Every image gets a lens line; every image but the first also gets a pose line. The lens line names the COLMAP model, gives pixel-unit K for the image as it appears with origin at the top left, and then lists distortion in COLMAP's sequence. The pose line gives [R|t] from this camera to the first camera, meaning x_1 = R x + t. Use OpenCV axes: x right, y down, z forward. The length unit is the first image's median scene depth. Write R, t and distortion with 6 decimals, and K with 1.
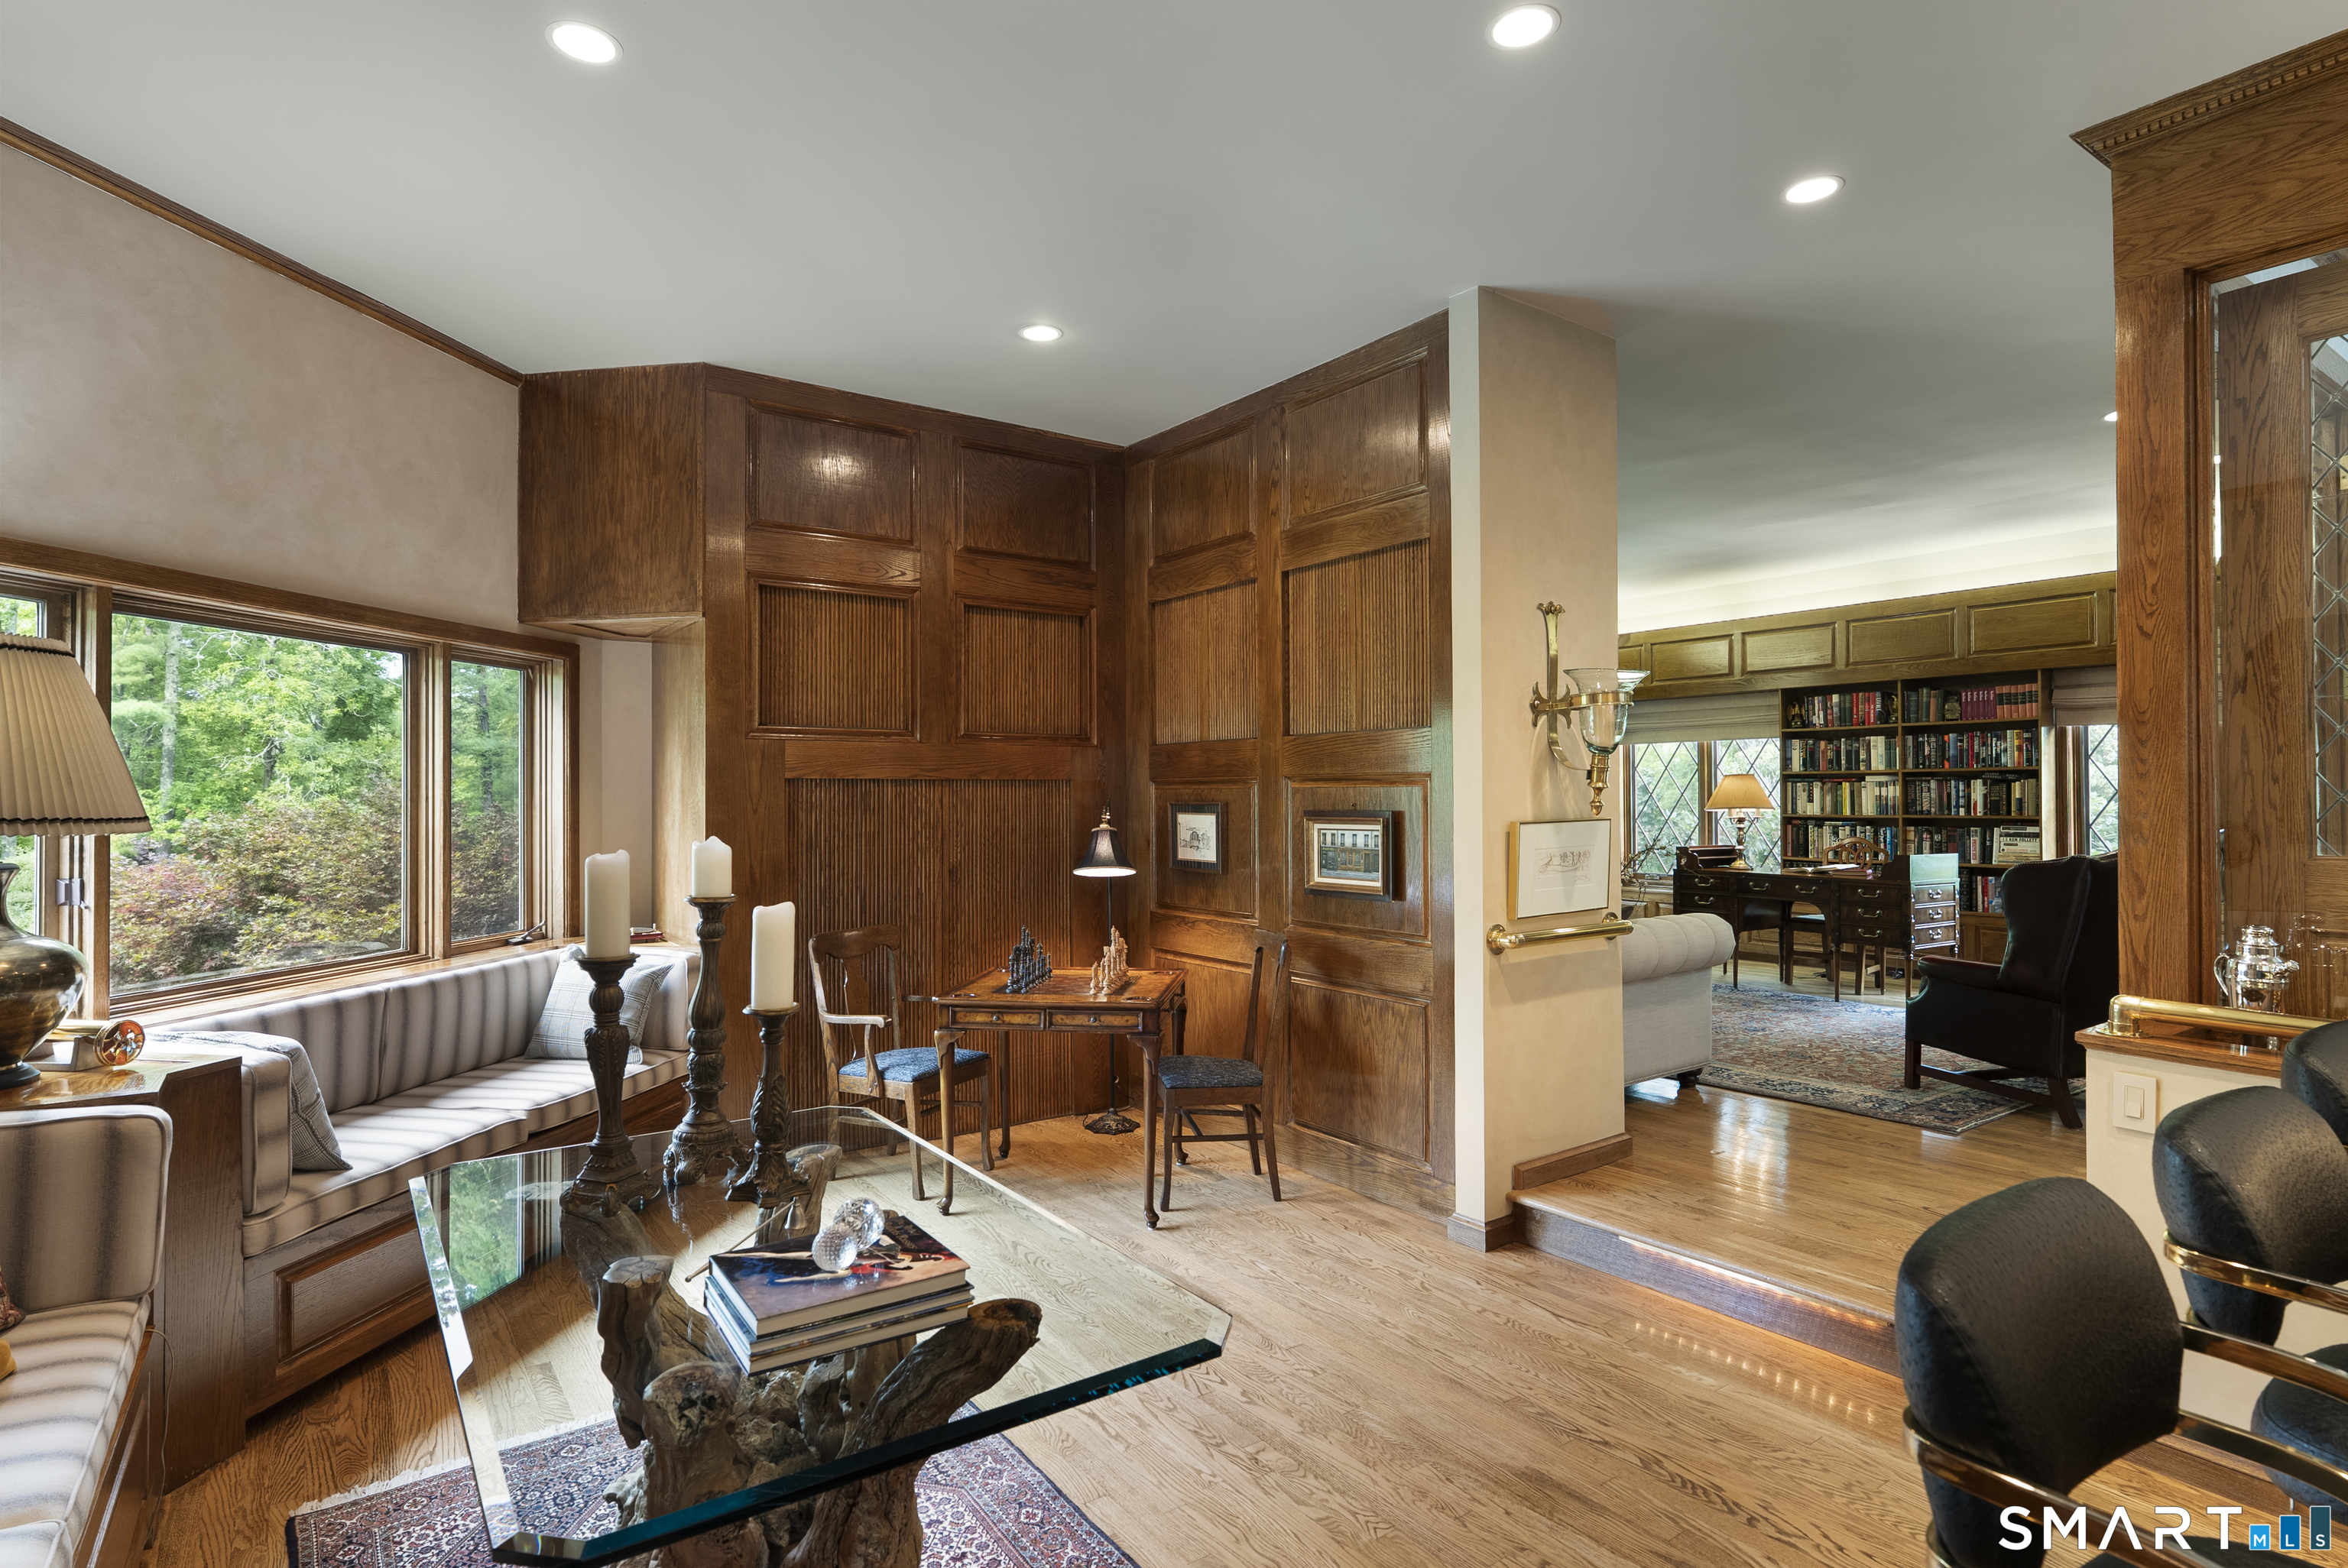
lens RADIAL K [[1201.1, 0, 1171.4], [0, 1201.1, 785.6], [0, 0, 1]] dist [-0.000570, -0.000010]
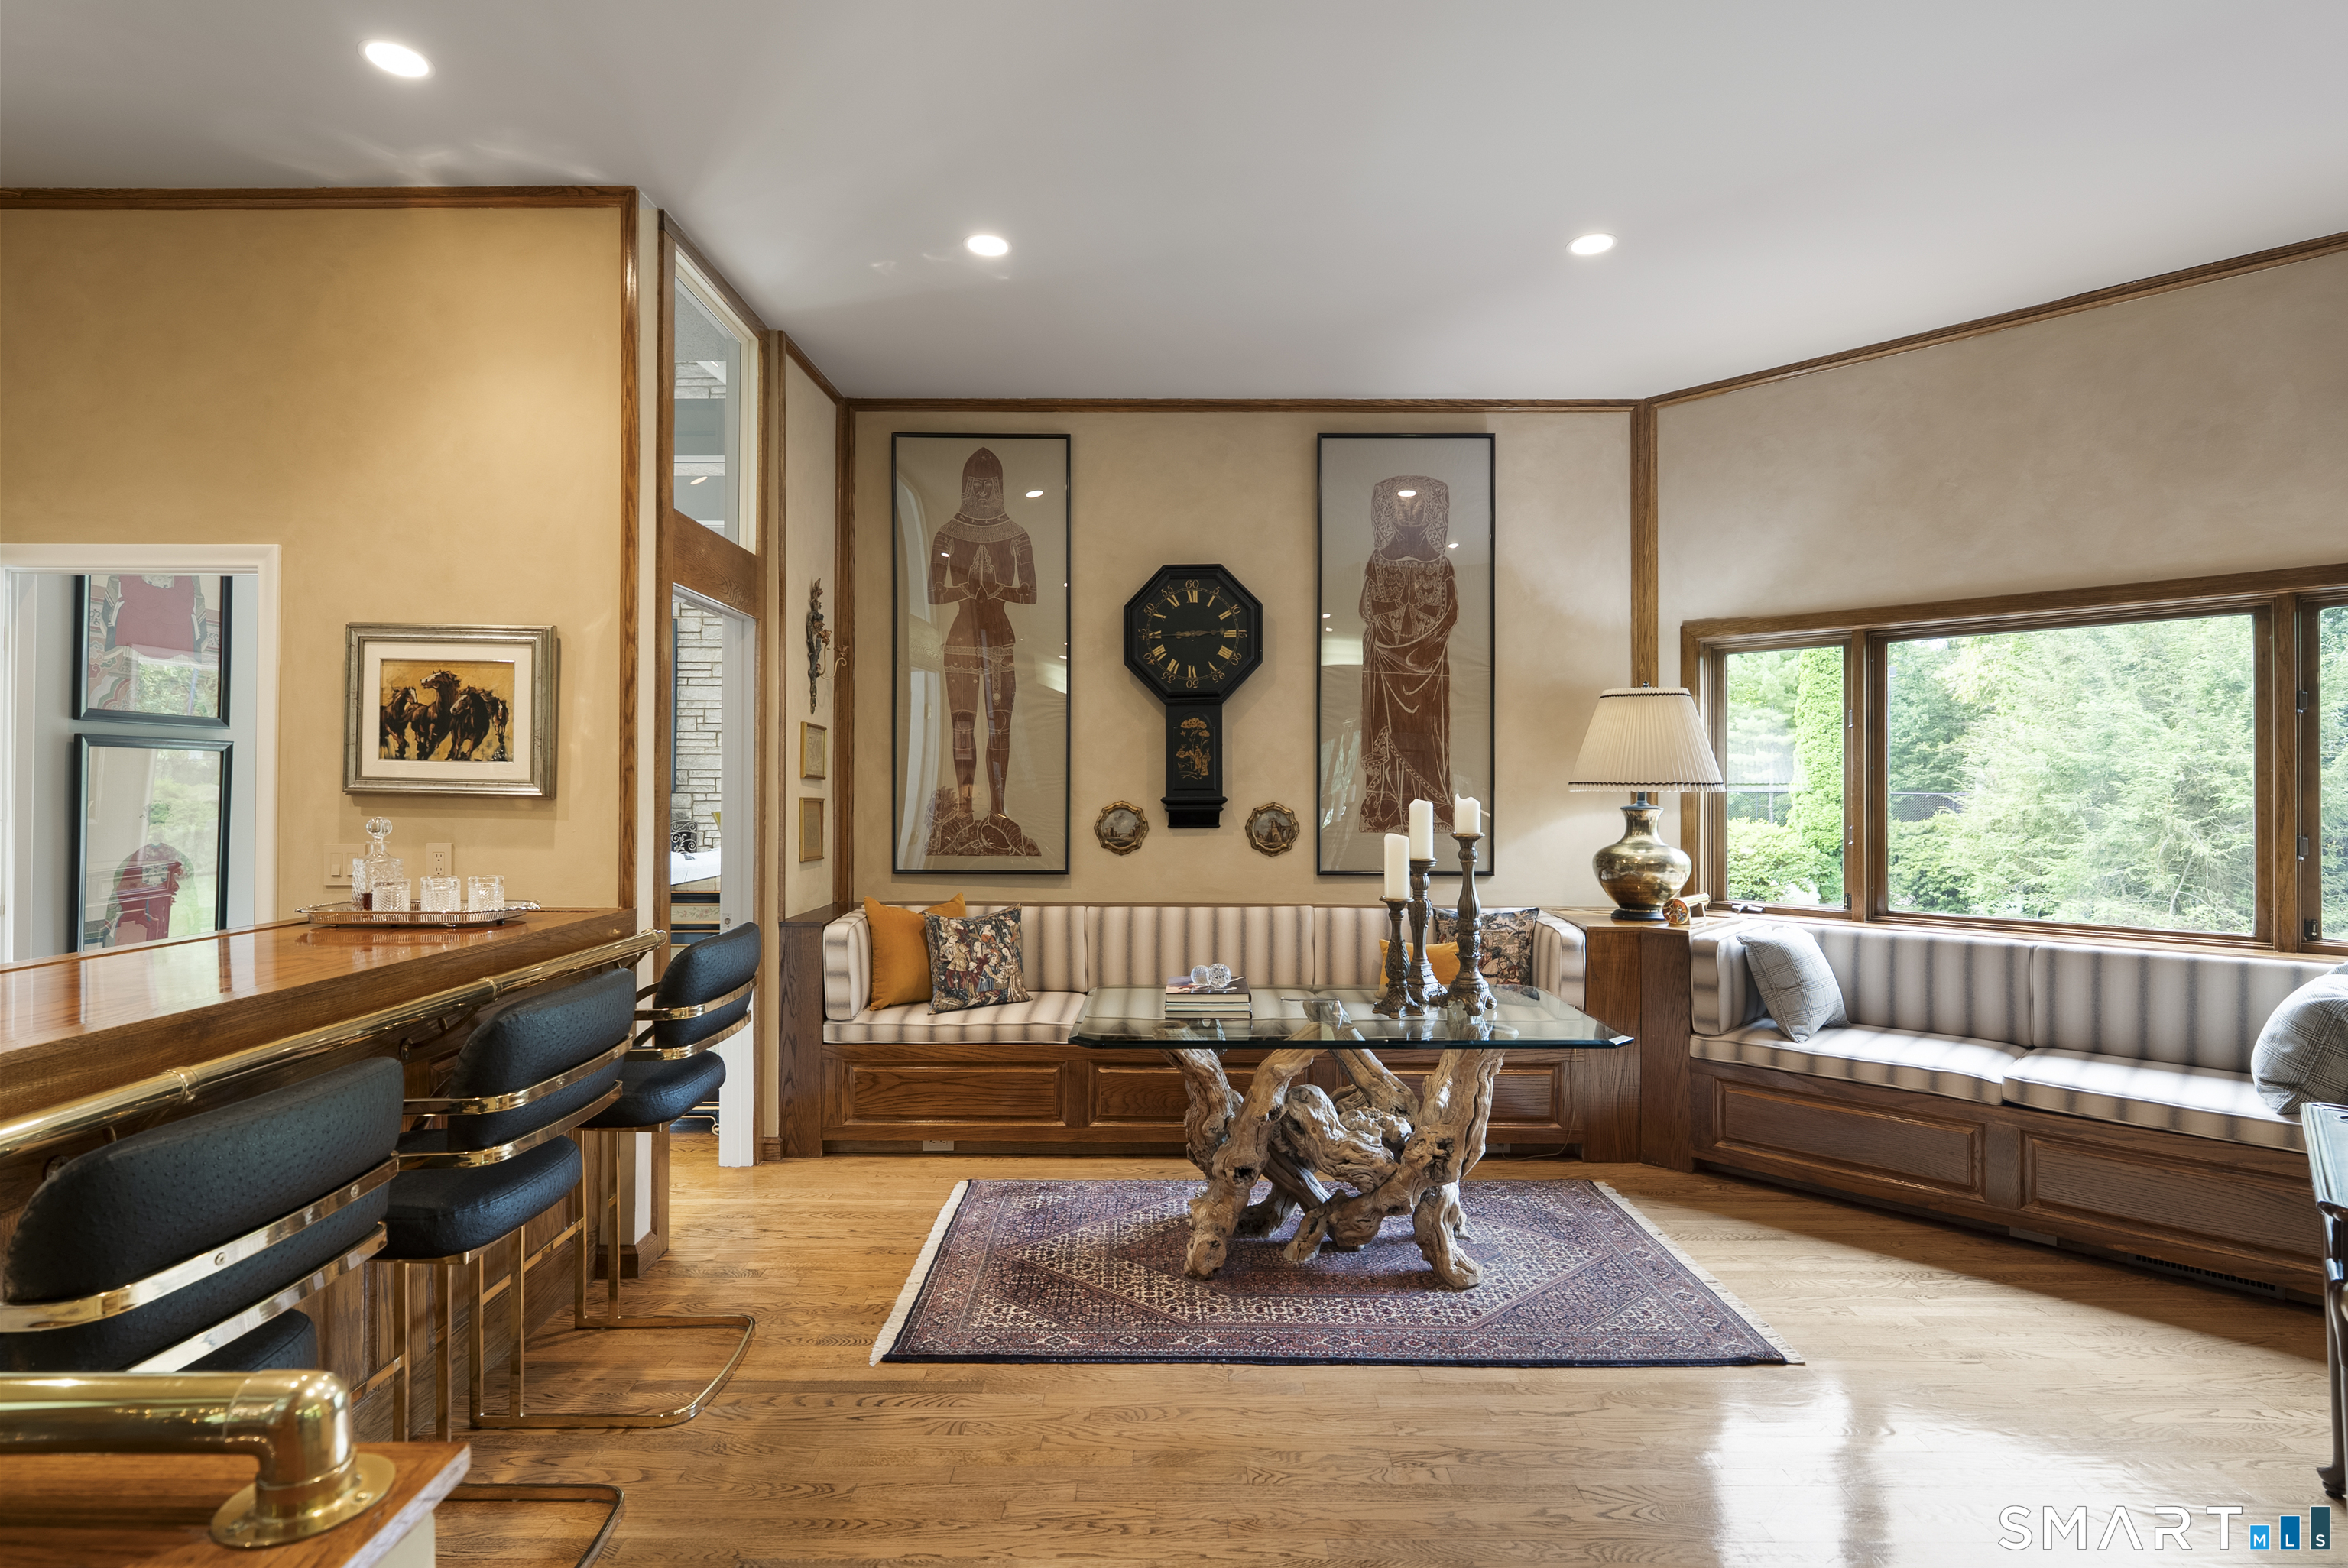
lens RADIAL K [[1190.8, 0, 1171.4], [0, 1190.8, 779.8], [0, 0, 1]] dist [-0.002141, -0.000327]
pose [[-0.589535, -0.006521, -0.807717, 0.926928], [0.007442, 0.999881, -0.013503, 0.040579], [0.807709, -0.013971, -0.589416, 1.387304]]
